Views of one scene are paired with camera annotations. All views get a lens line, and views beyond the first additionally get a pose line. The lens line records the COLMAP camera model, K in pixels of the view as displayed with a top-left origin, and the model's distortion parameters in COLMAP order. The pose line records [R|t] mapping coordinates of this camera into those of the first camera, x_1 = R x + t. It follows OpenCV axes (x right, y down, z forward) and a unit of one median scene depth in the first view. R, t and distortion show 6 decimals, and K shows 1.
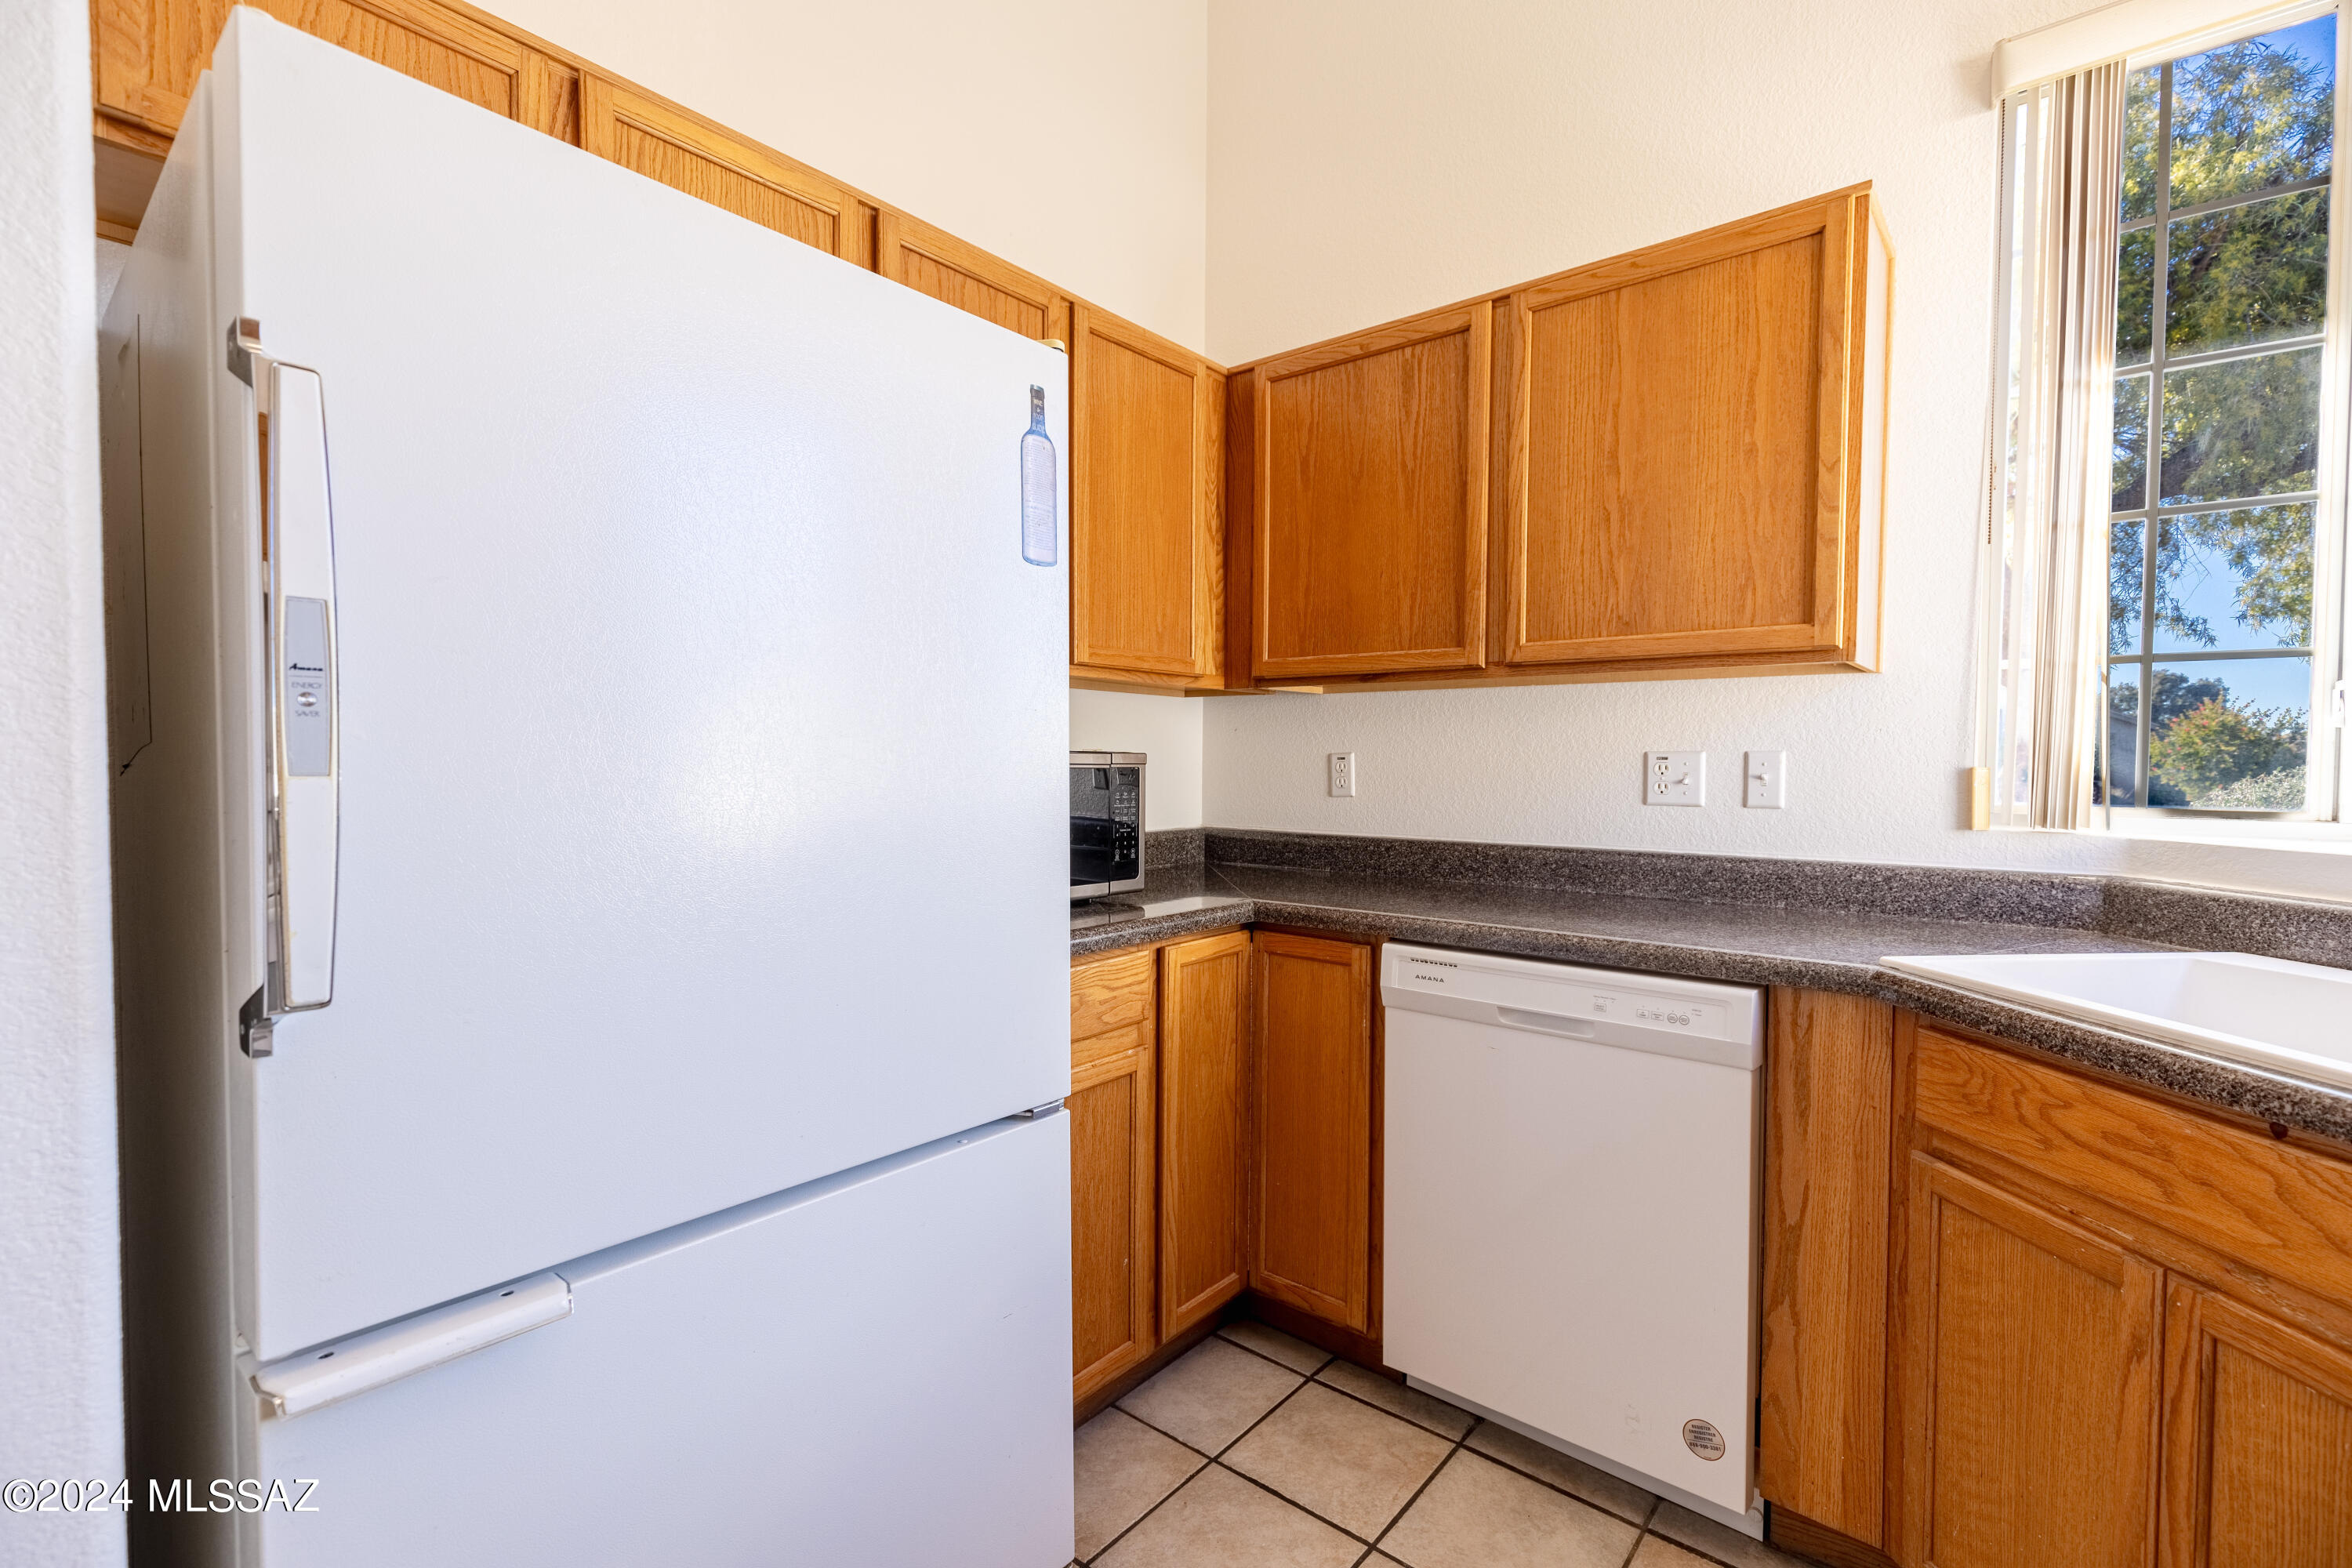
lens RADIAL K [[1050.9, 0, 1188.0], [0, 1050.9, 790.5], [0, 0, 1]] dist [0.005094, -0.001225]
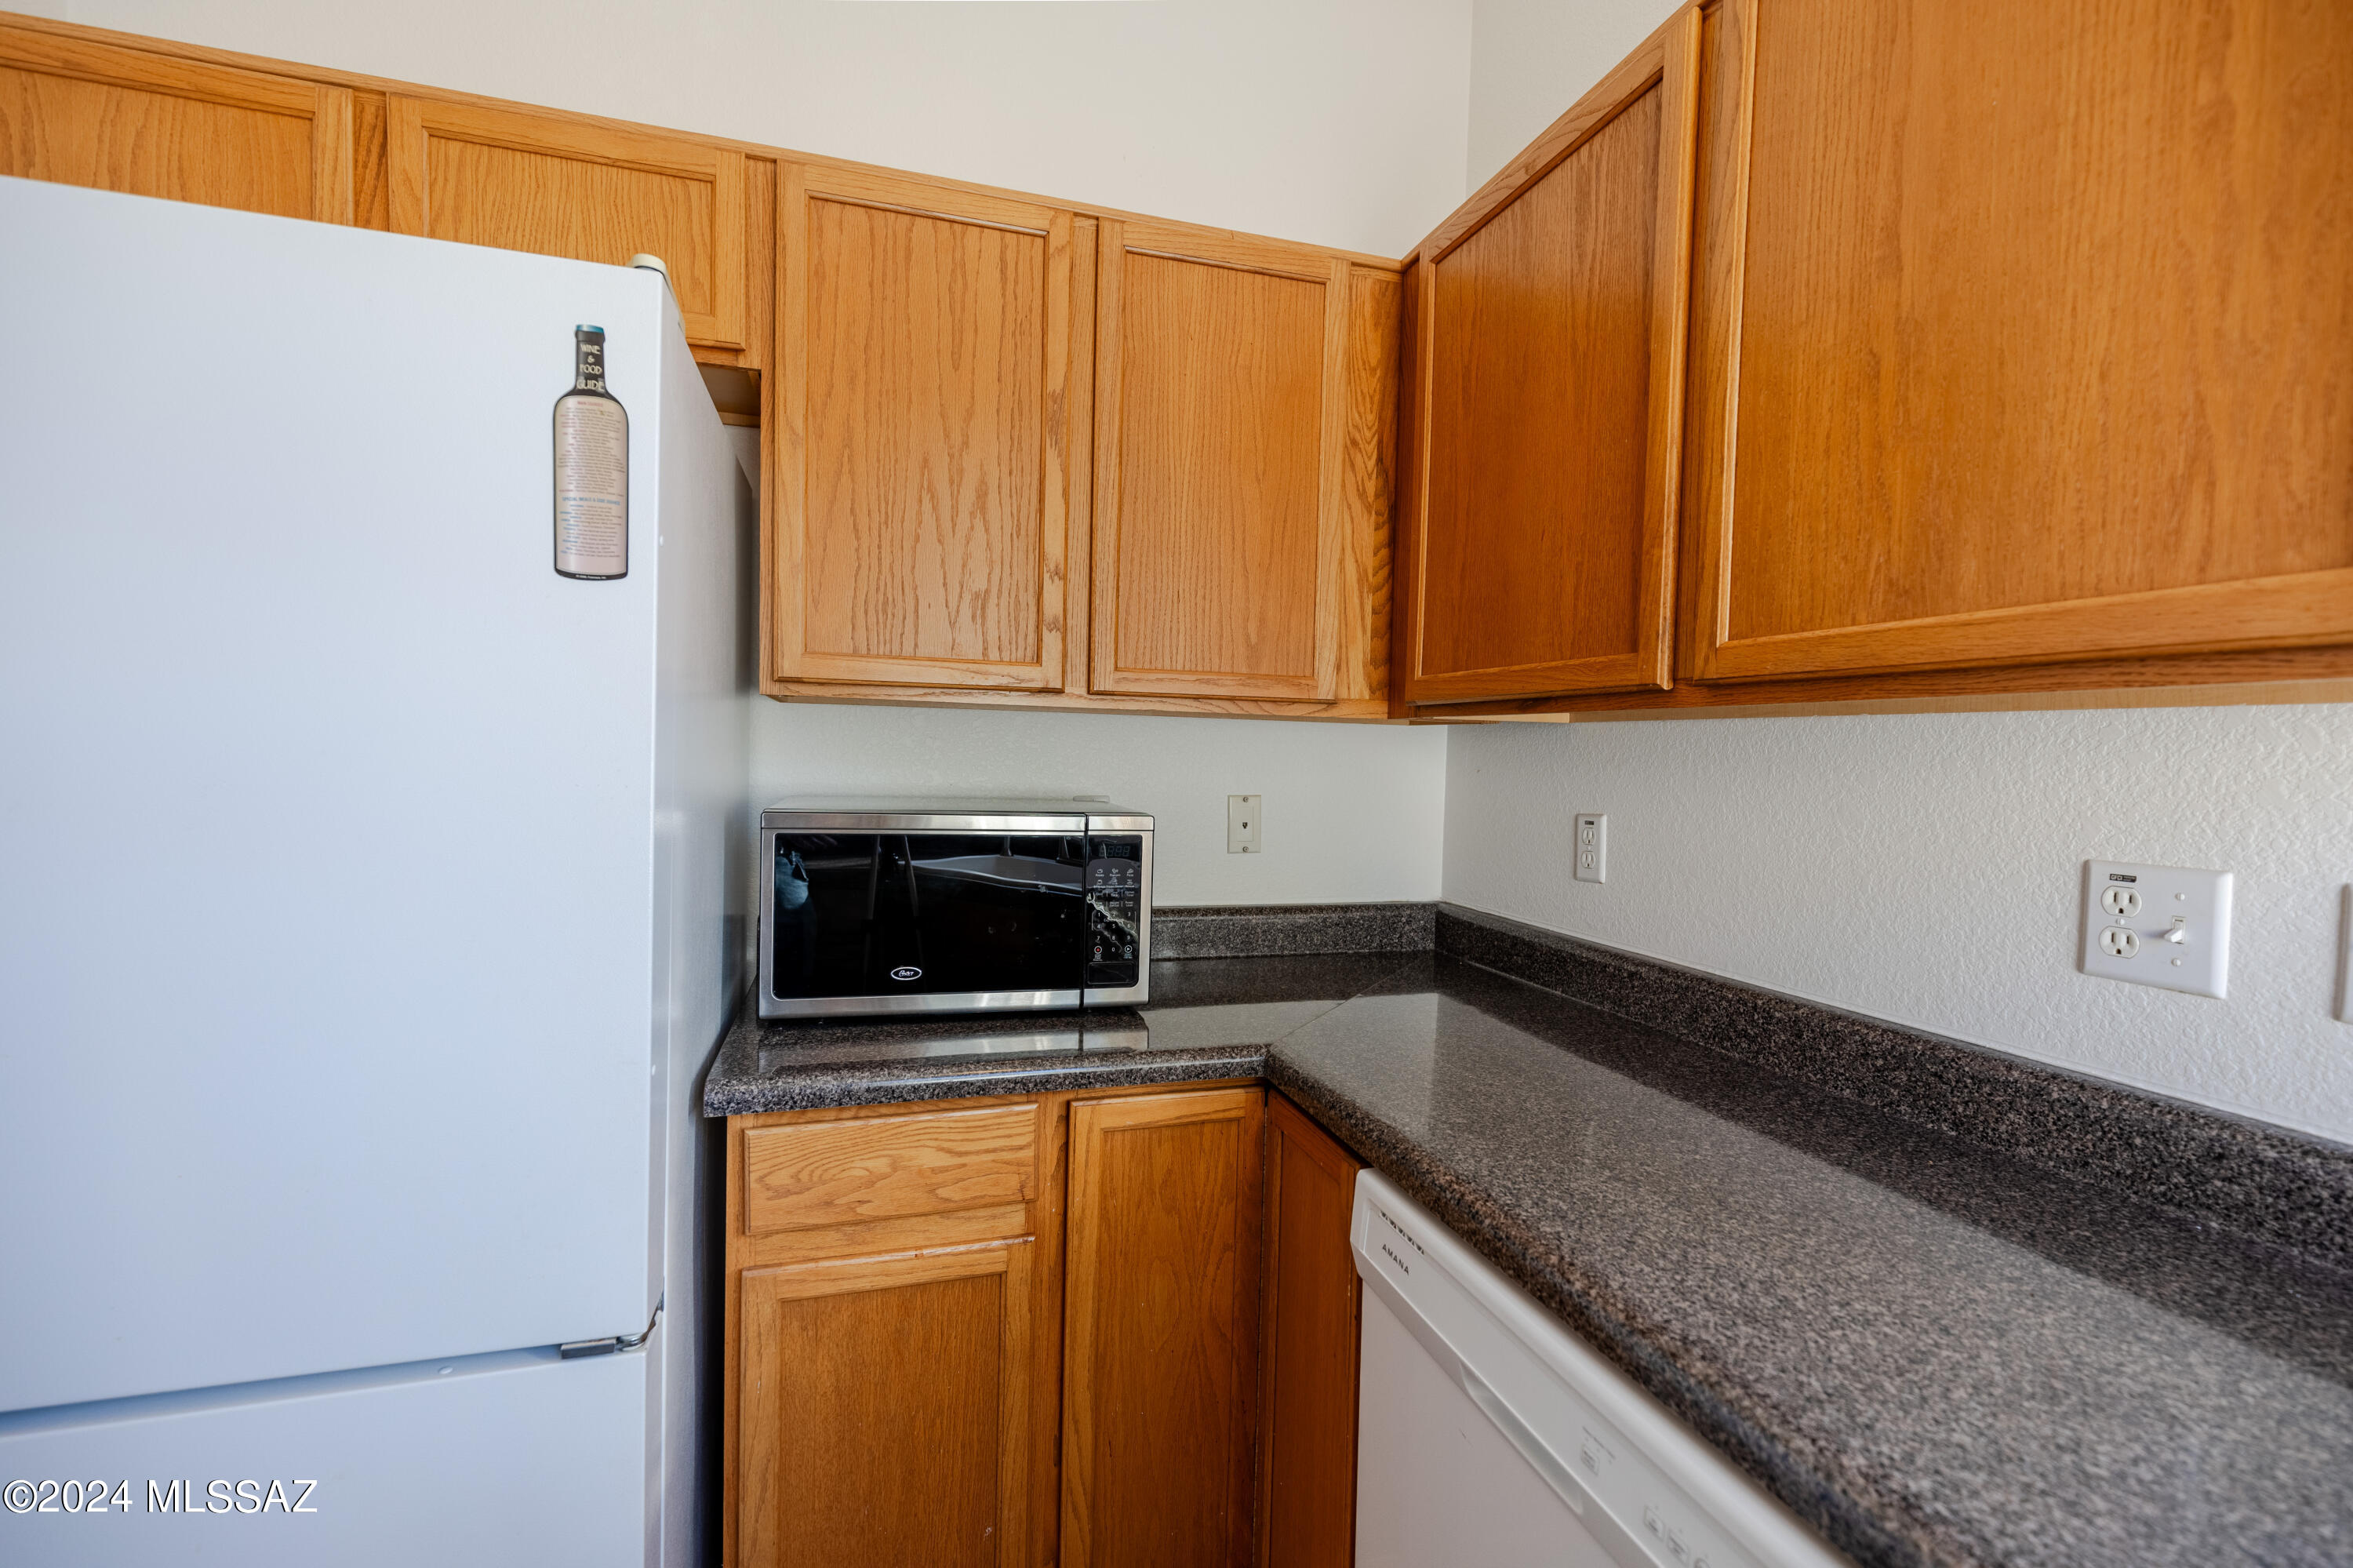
lens RADIAL K [[1051.3, 0, 1186.7], [0, 1051.3, 789.0], [0, 0, 1]] dist [0.005094, -0.001225]
pose [[0.833315, 0.034398, -0.551728, 0.411443], [-0.035794, 0.999325, 0.008241, -0.066260], [0.551639, 0.012881, 0.833984, 0.444385]]
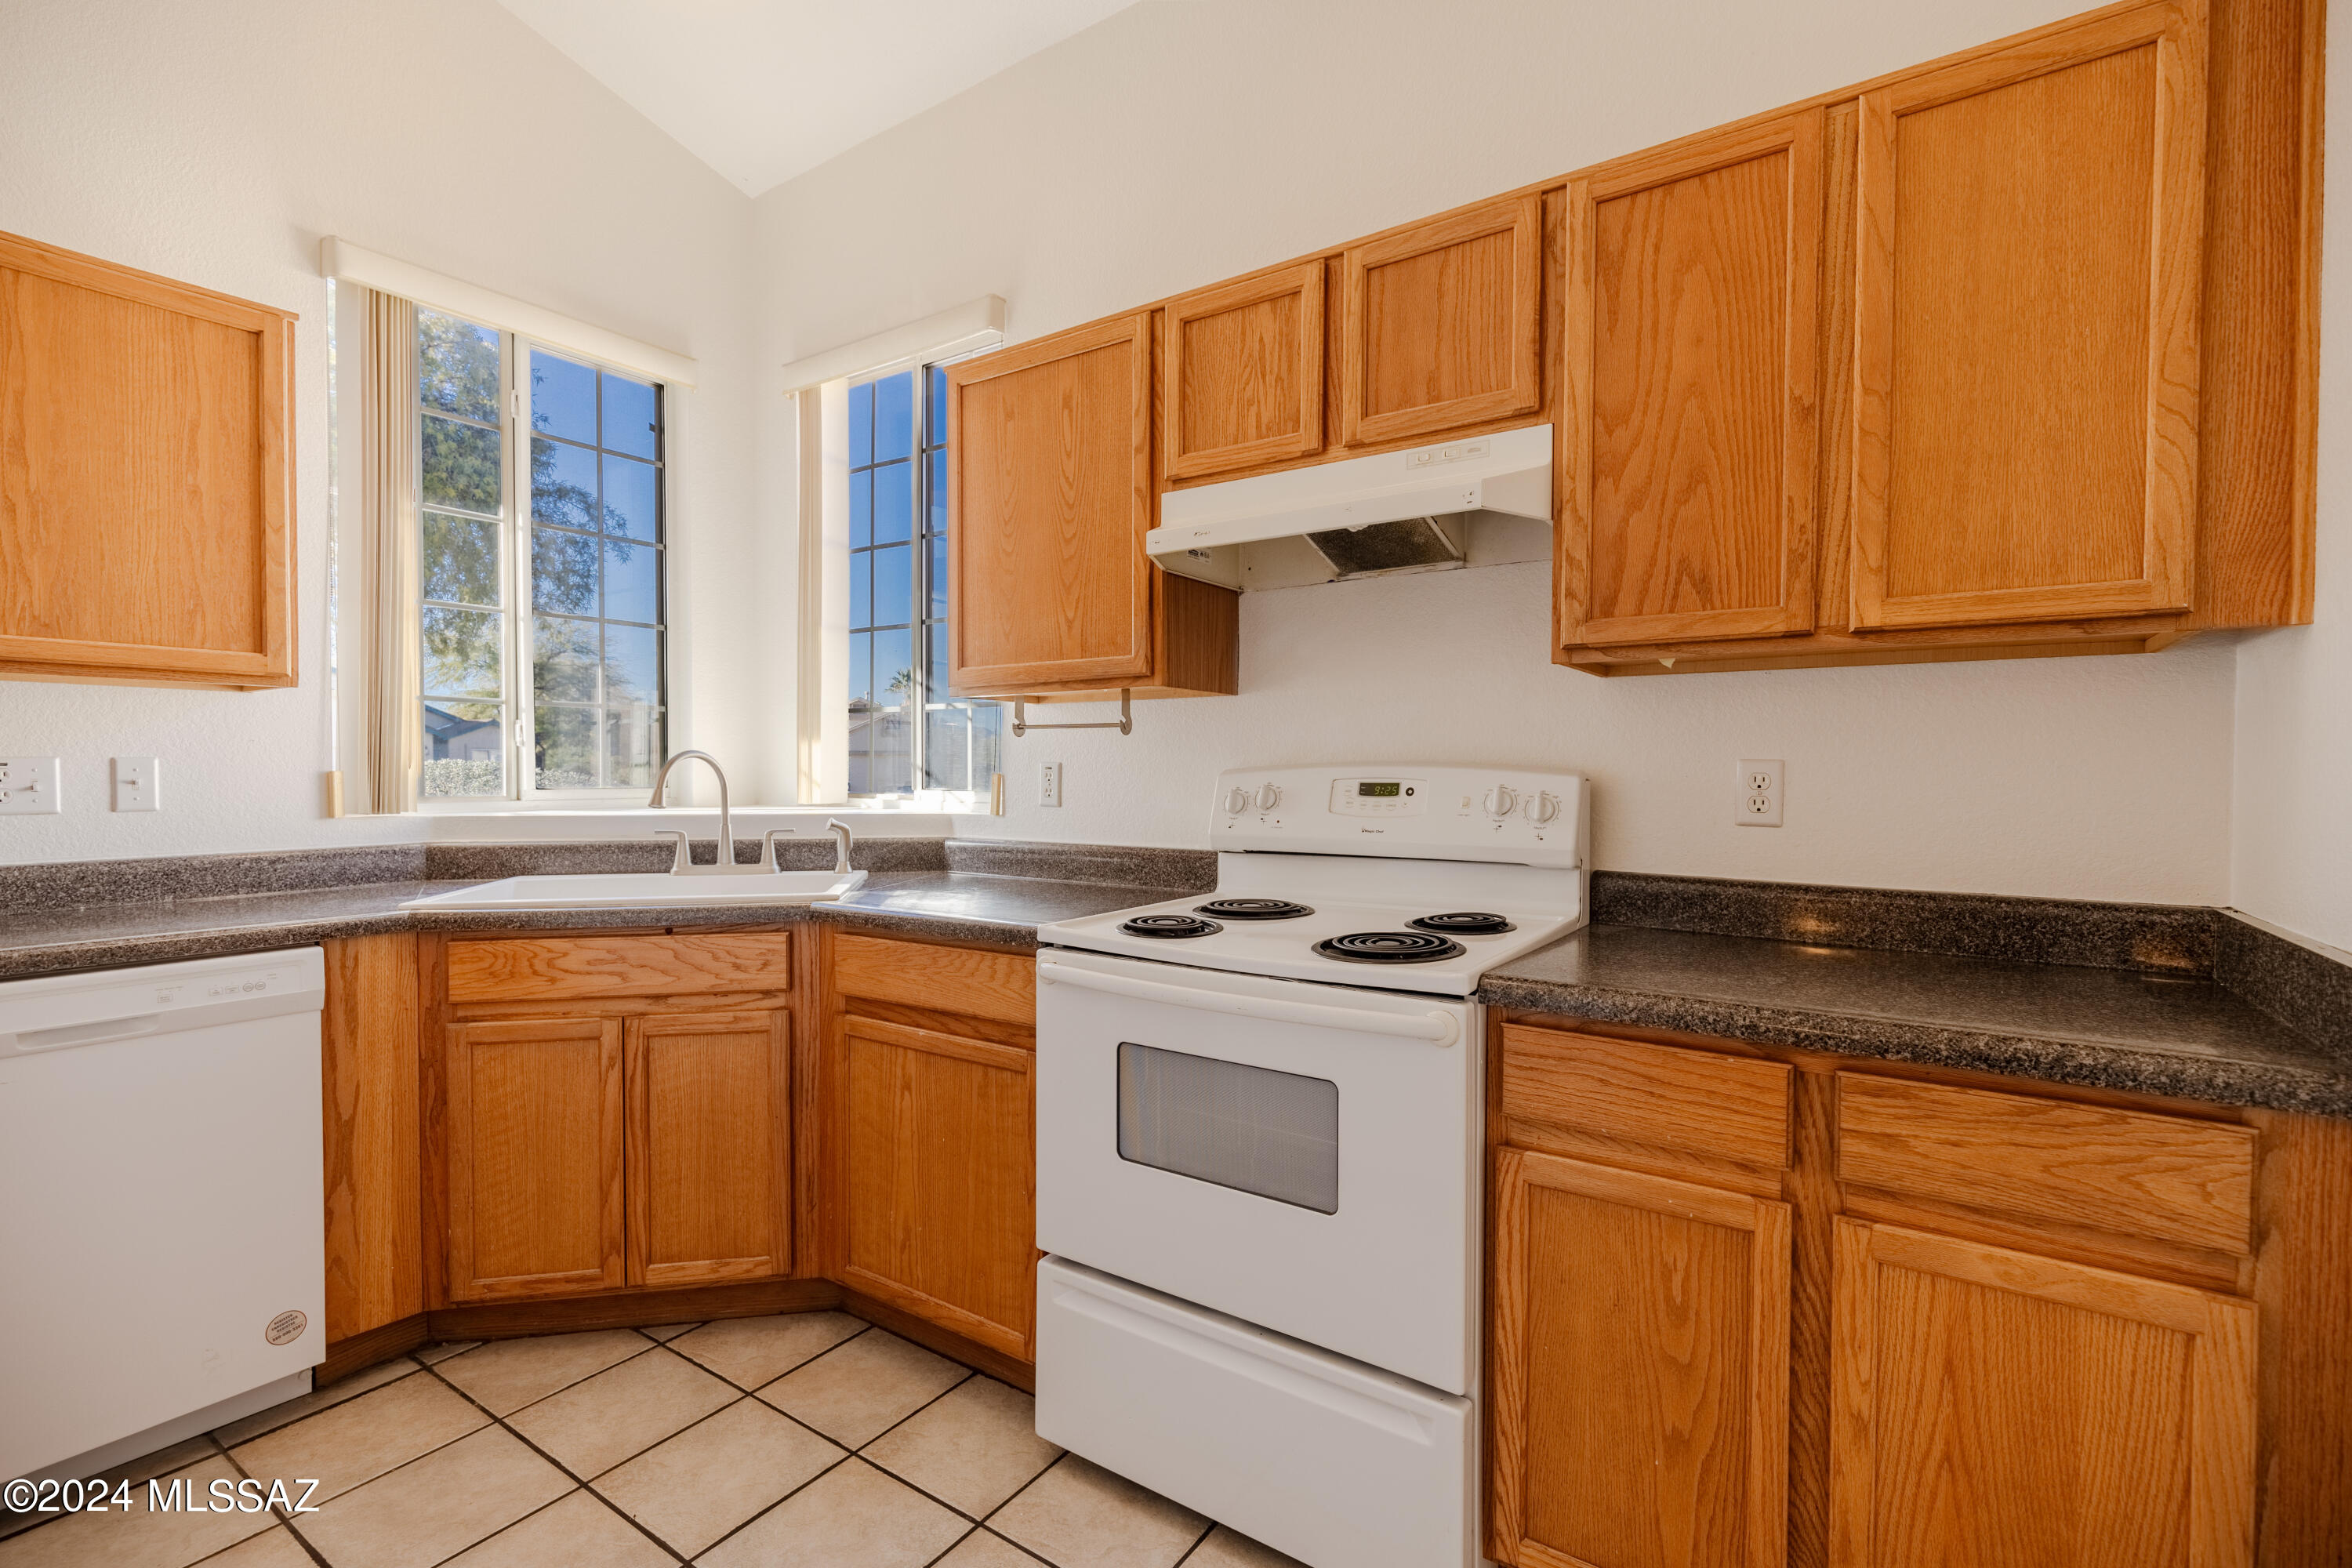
lens RADIAL K [[1050.9, 0, 1186.6], [0, 1050.9, 789.5], [0, 0, 1]] dist [0.005094, -0.001225]
pose [[-0.091671, -0.026065, 0.995448, -0.646202], [0.028519, 0.999179, 0.028789, -0.005949], [-0.995381, 0.031028, -0.090852, 0.049591]]
